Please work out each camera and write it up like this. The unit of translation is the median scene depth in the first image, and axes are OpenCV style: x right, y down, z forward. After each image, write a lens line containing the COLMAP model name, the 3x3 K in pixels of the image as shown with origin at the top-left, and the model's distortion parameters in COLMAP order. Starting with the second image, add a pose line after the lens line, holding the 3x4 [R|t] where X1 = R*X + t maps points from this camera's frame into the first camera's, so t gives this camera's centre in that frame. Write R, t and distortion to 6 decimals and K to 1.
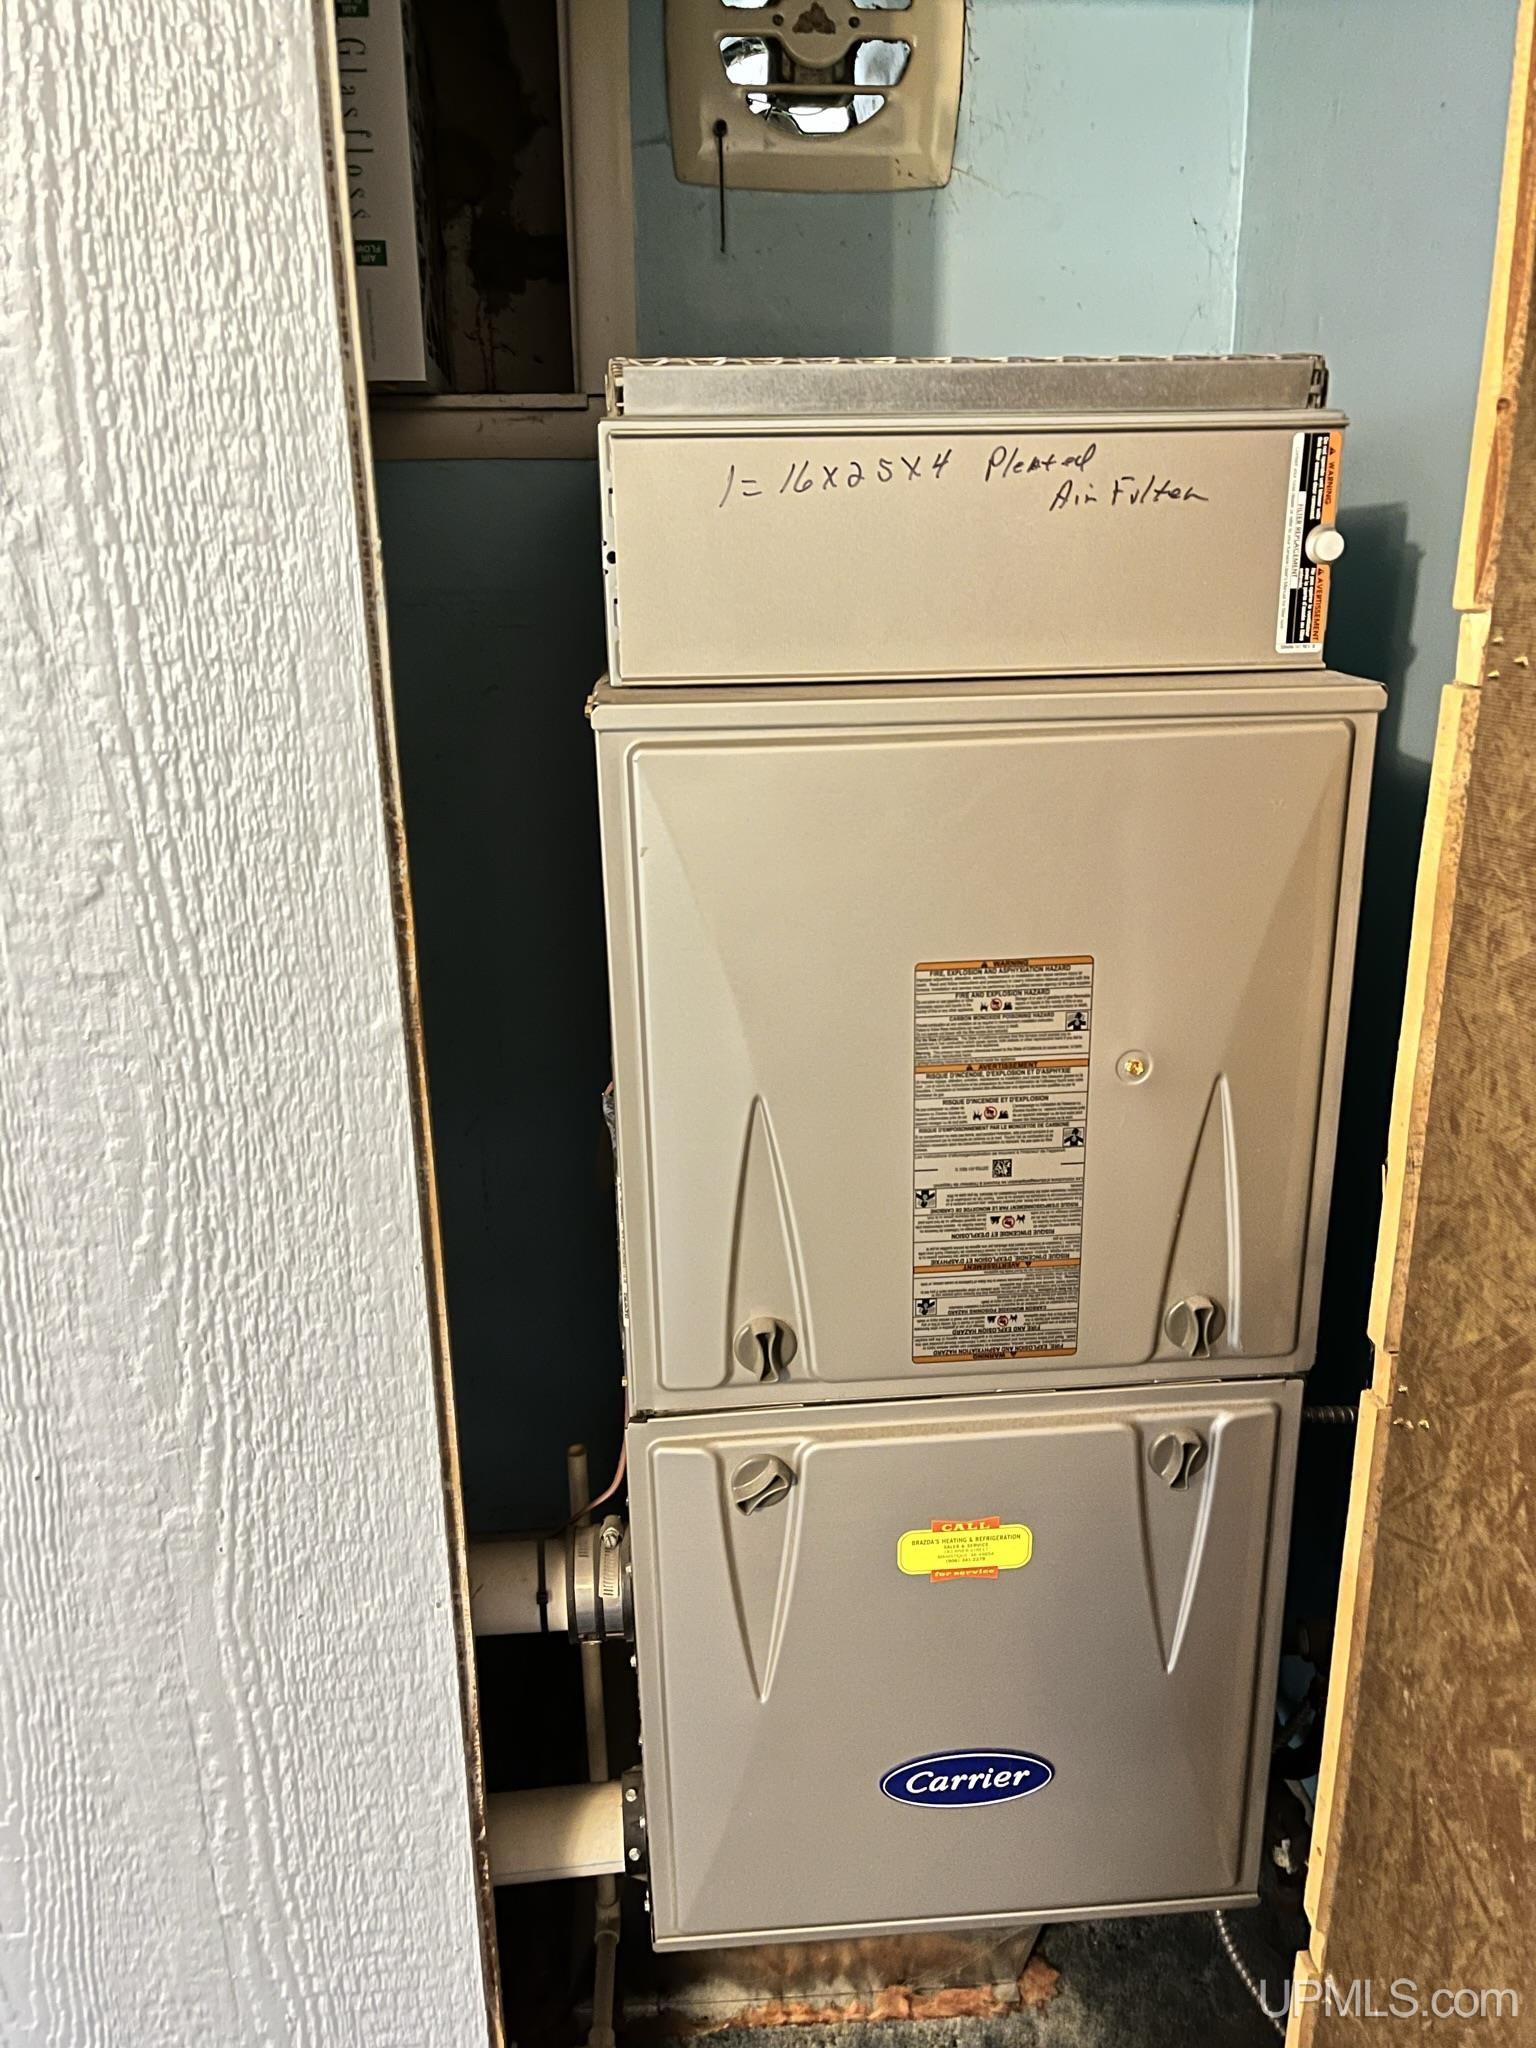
lens RADIAL K [[1671.0, 0, 759.3], [0, 1671.0, 1011.9], [0, 0, 1]] dist [0.036181, -0.079858]
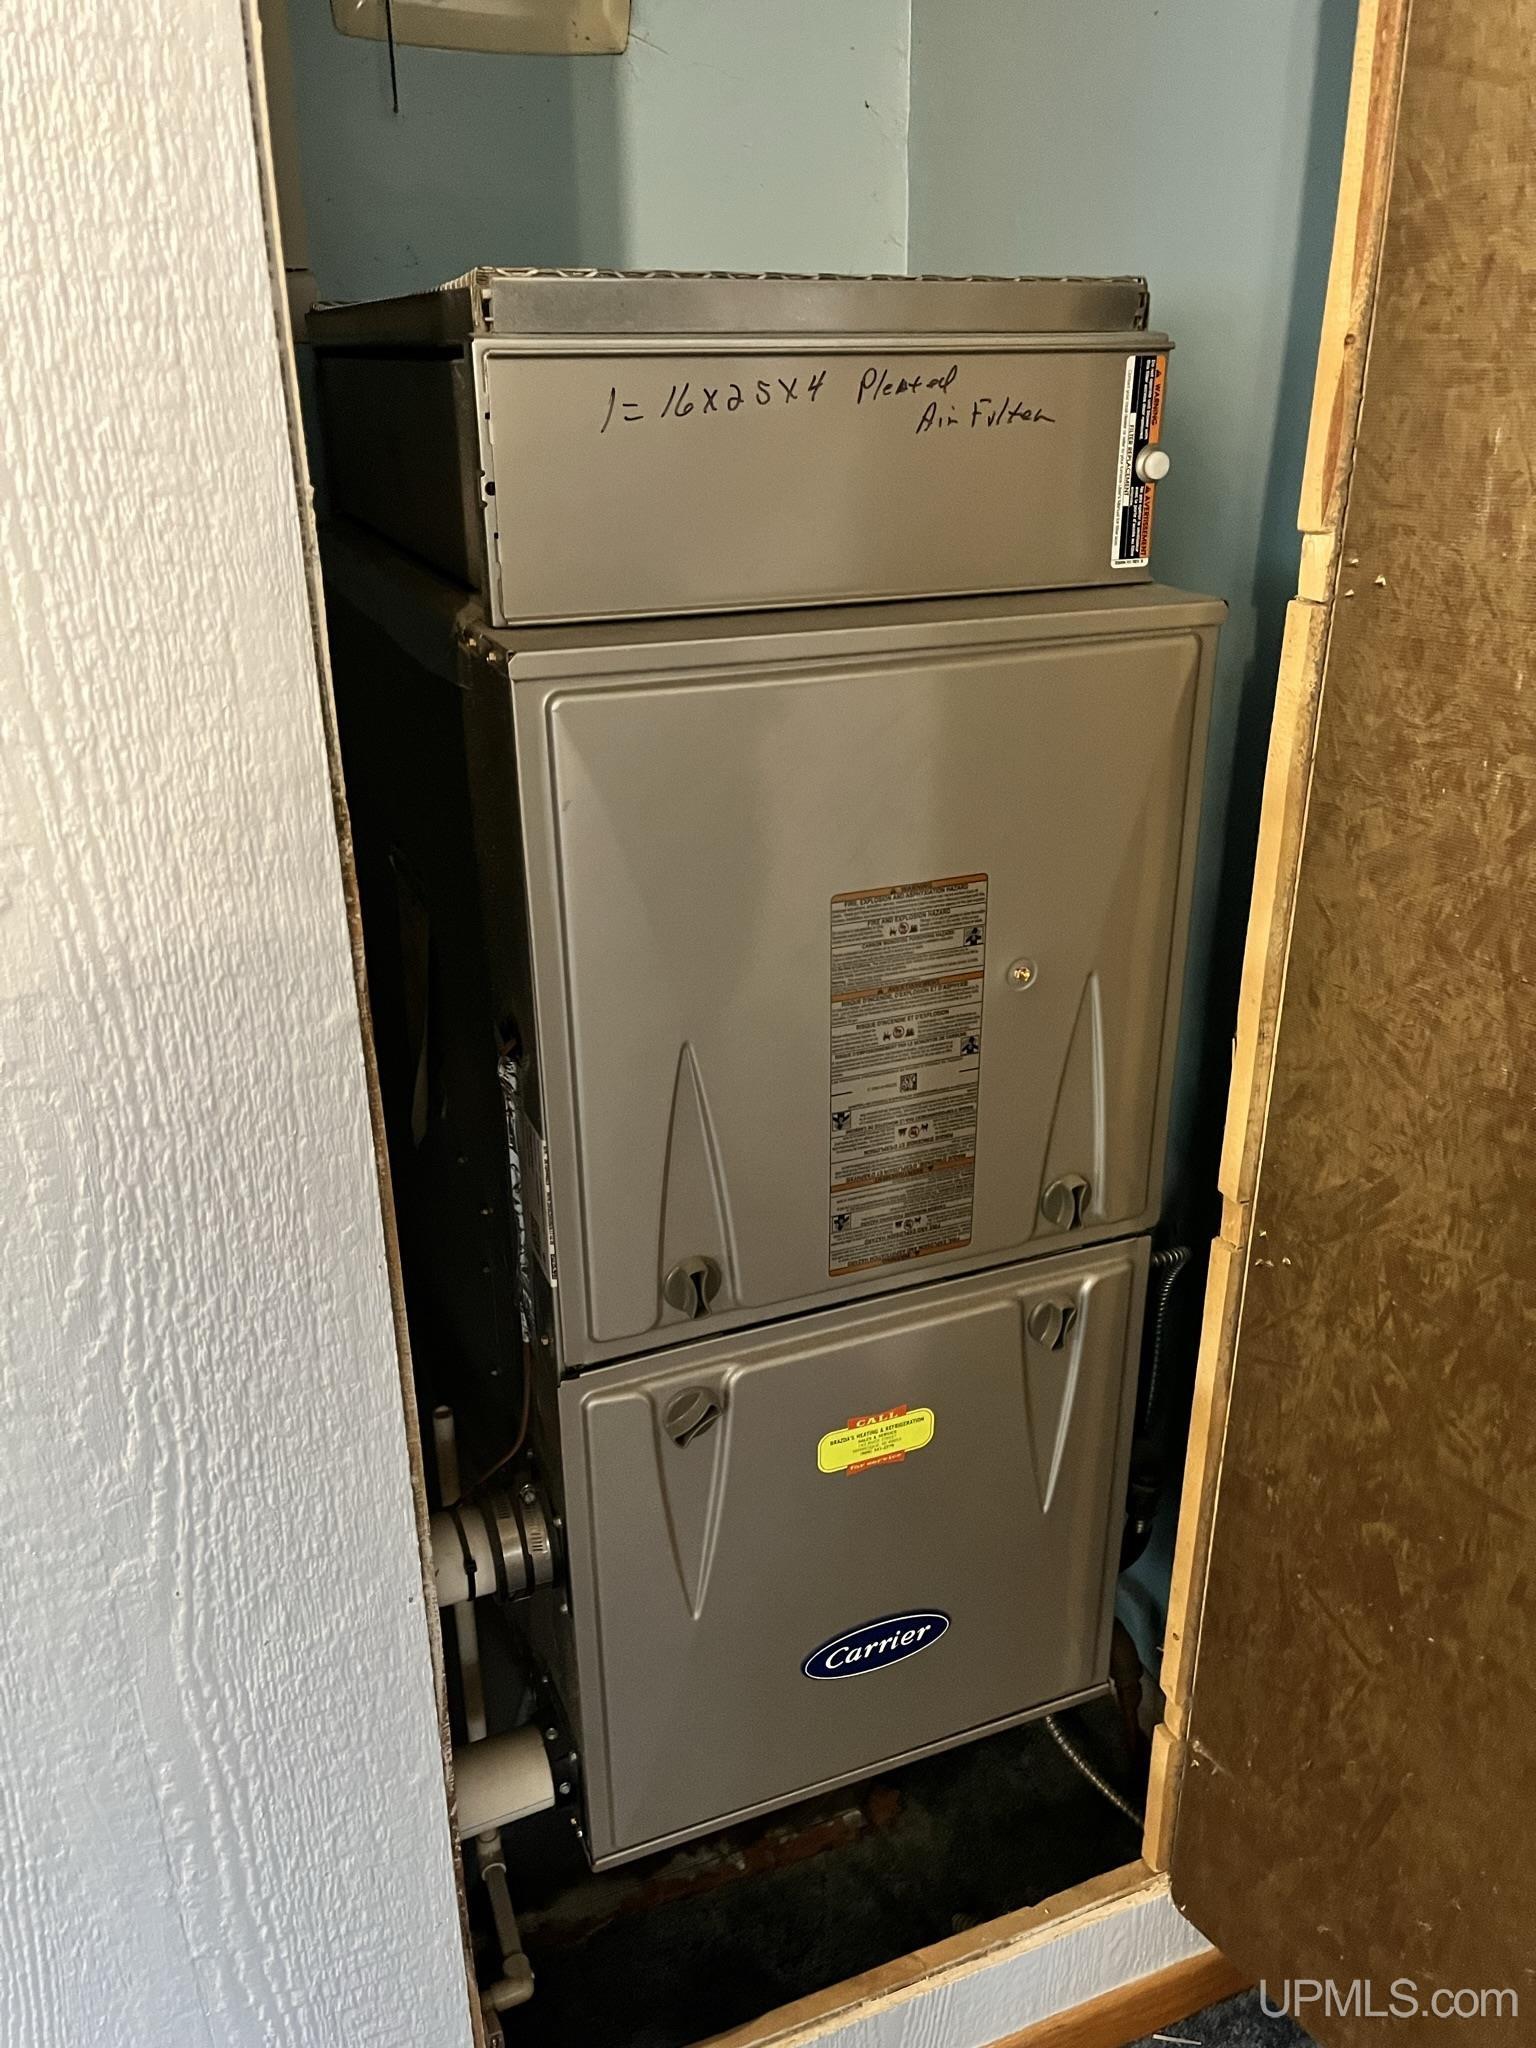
lens RADIAL K [[1671.0, 0, 841.3], [0, 1671.0, 1053.6], [0, 0, 1]] dist [0.036181, -0.079858]
pose [[0.945757, -0.116658, 0.303207, -0.222371], [0.086050, 0.989923, 0.112465, -0.048301], [-0.313272, -0.080274, 0.946265, 0.031587]]
